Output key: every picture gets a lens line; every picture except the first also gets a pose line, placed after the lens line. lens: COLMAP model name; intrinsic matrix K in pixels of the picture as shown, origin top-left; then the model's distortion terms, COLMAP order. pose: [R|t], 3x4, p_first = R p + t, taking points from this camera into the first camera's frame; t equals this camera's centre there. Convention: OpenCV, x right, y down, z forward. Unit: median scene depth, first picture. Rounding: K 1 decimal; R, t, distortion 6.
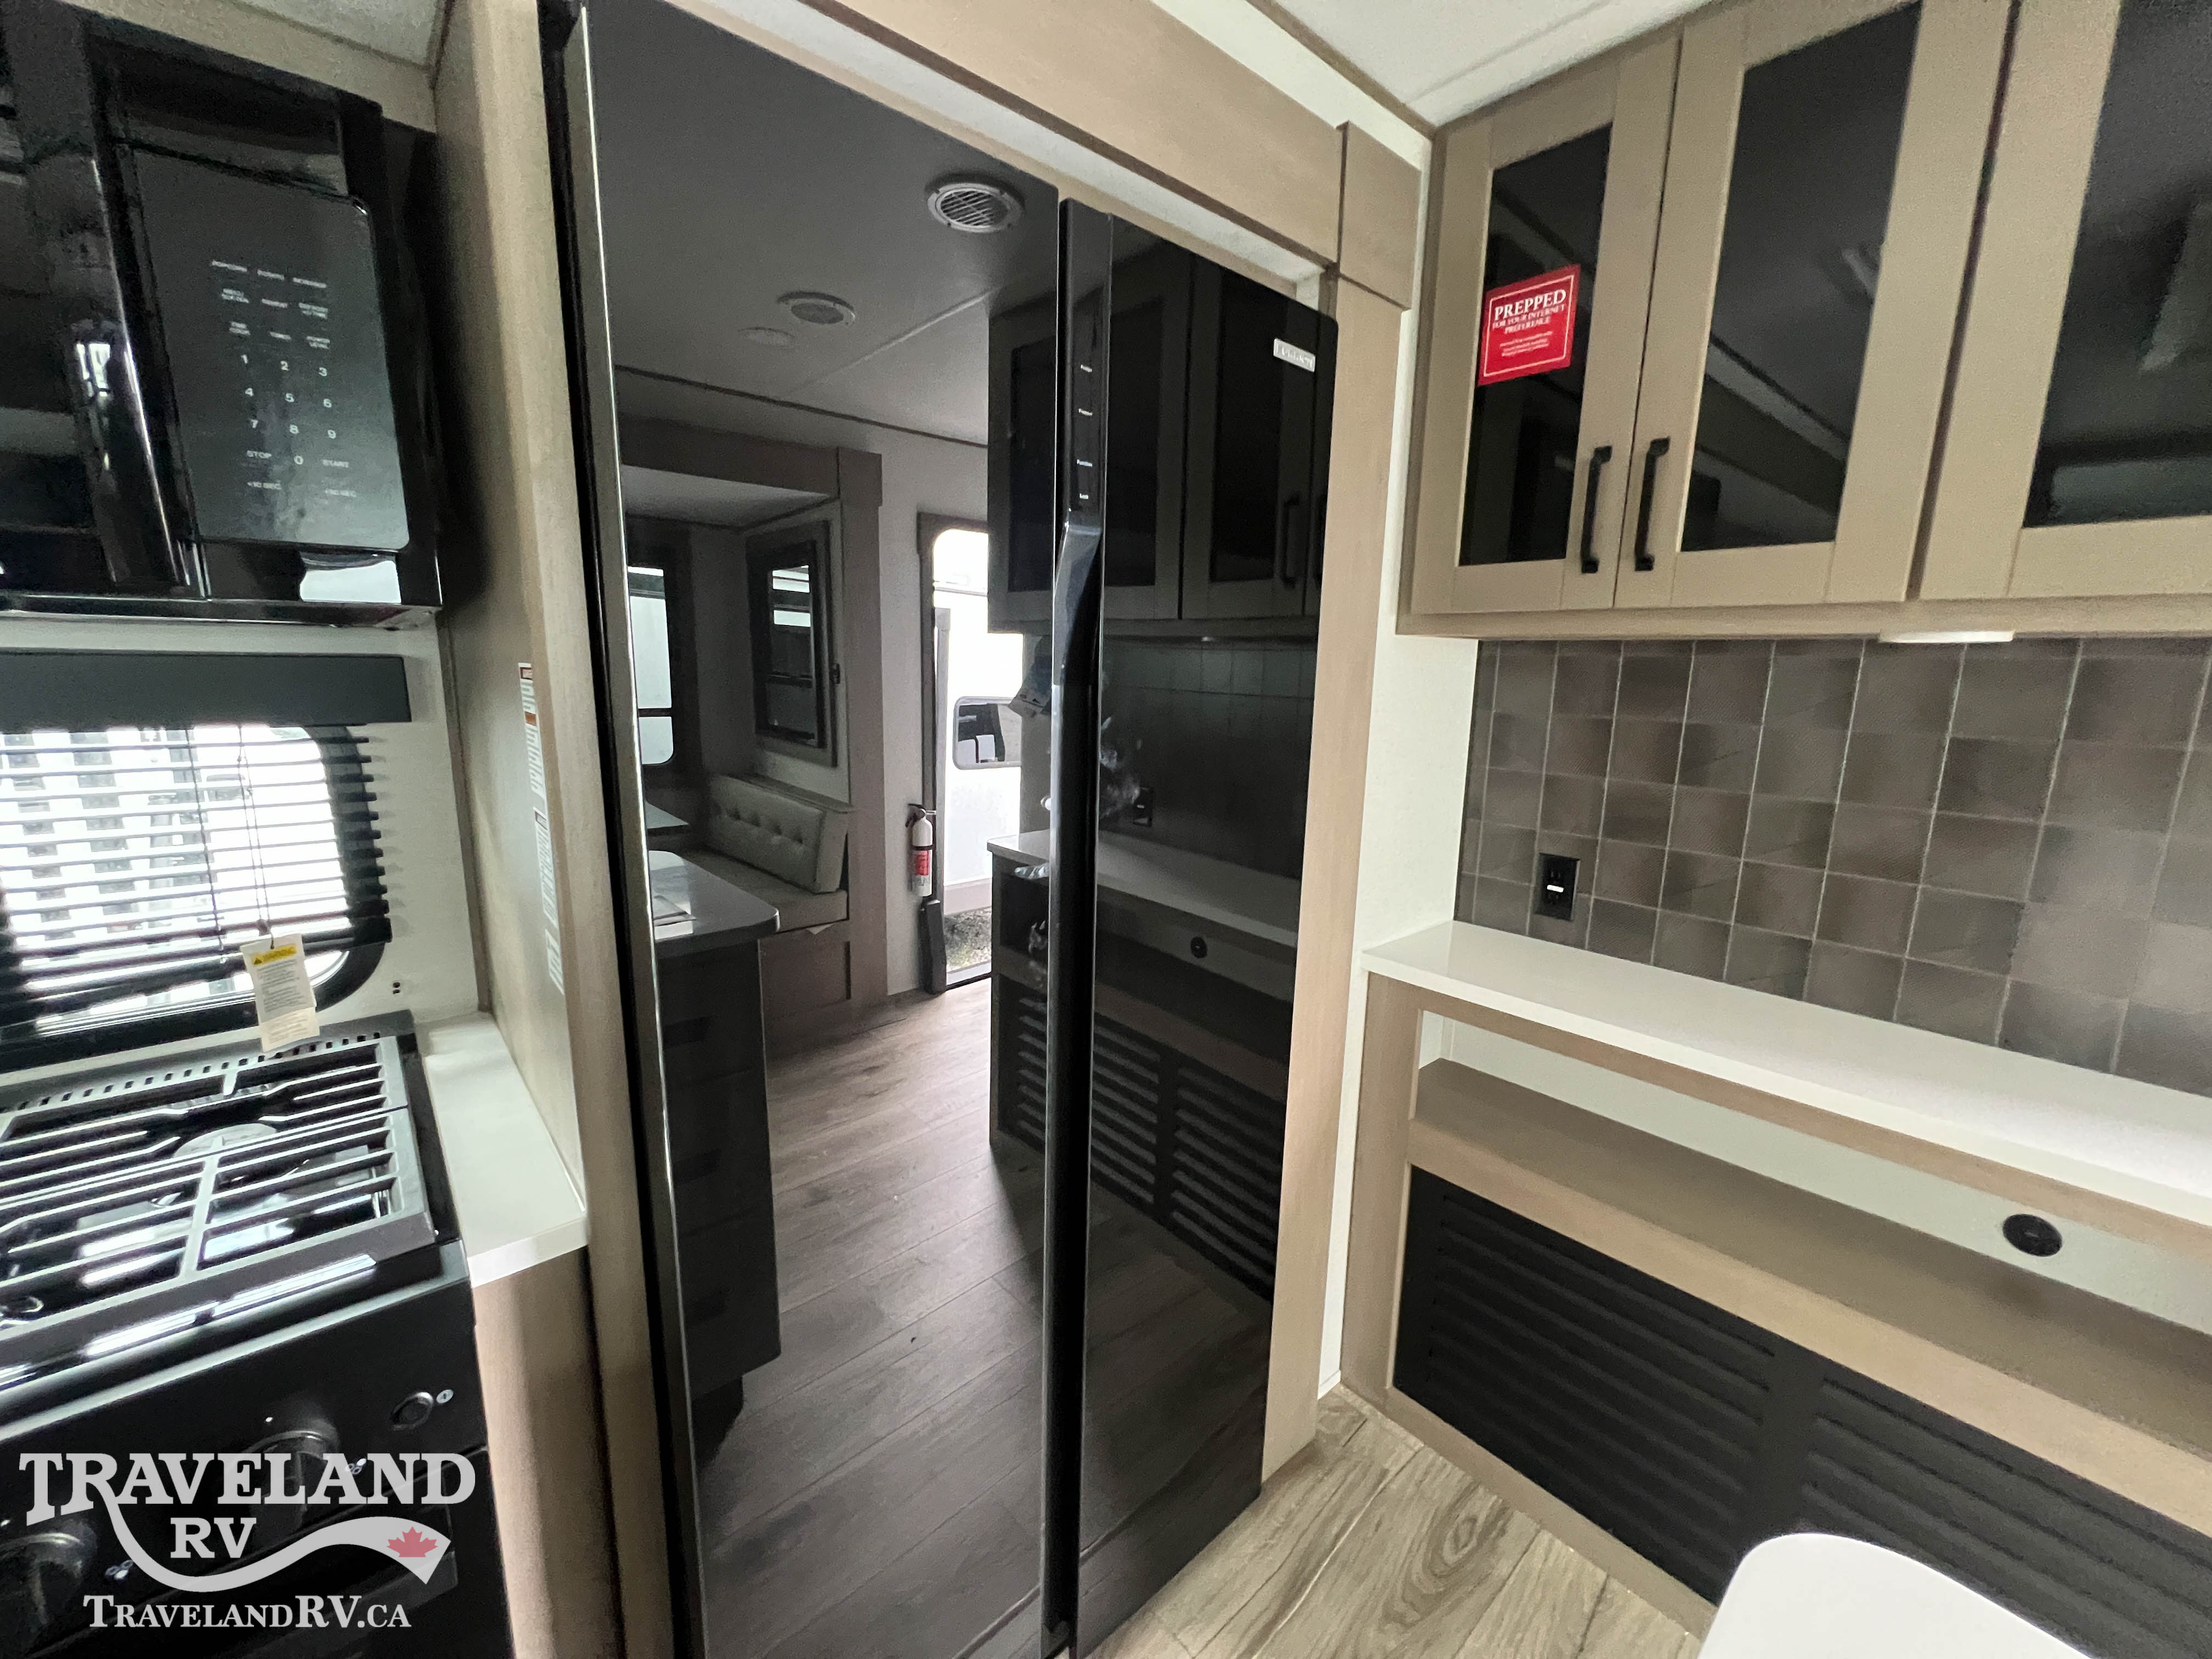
lens RADIAL K [[891.8, 0, 1106.0], [0, 891.8, 825.2], [0, 0, 1]] dist [-0.003429, 0.000619]
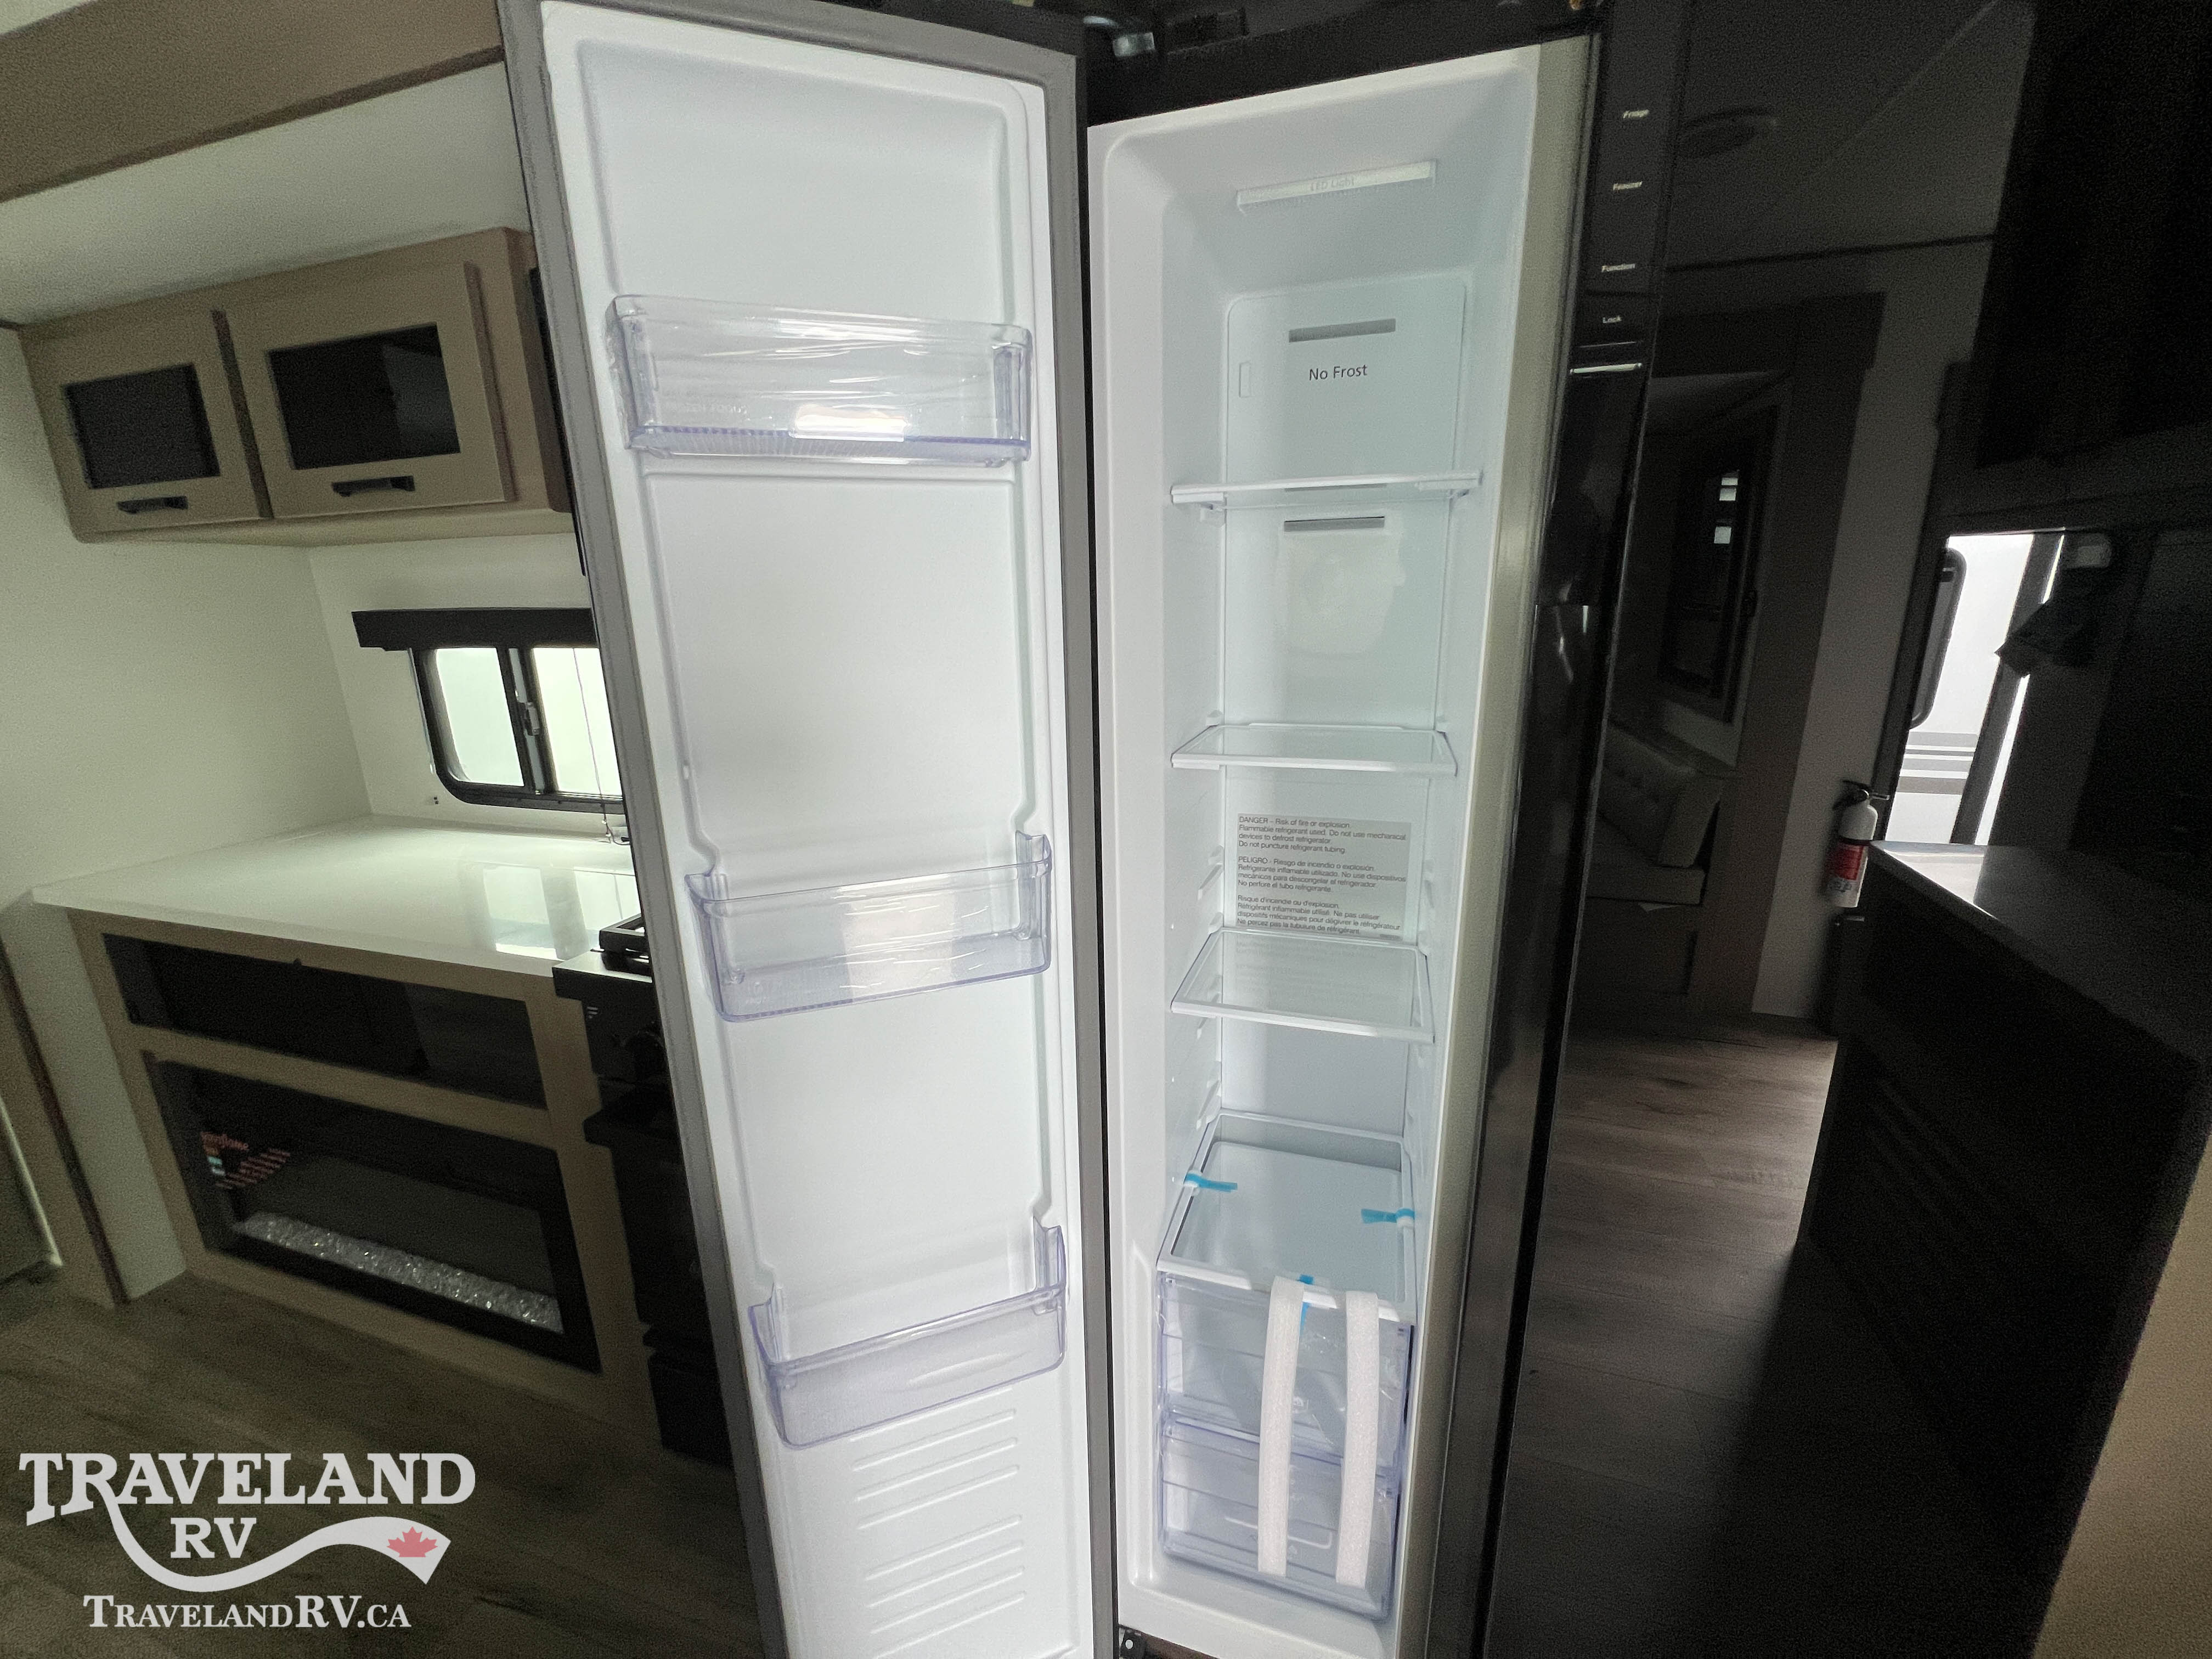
lens RADIAL K [[884.3, 0, 1096.1], [0, 884.3, 830.4], [0, 0, 1]] dist [-0.001023, 0.000061]
pose [[0.504771, 0.188155, -0.842499, 0.266833], [-0.128516, 0.981461, 0.142191, -0.019742], [0.853634, 0.036501, 0.519593, 0.214197]]
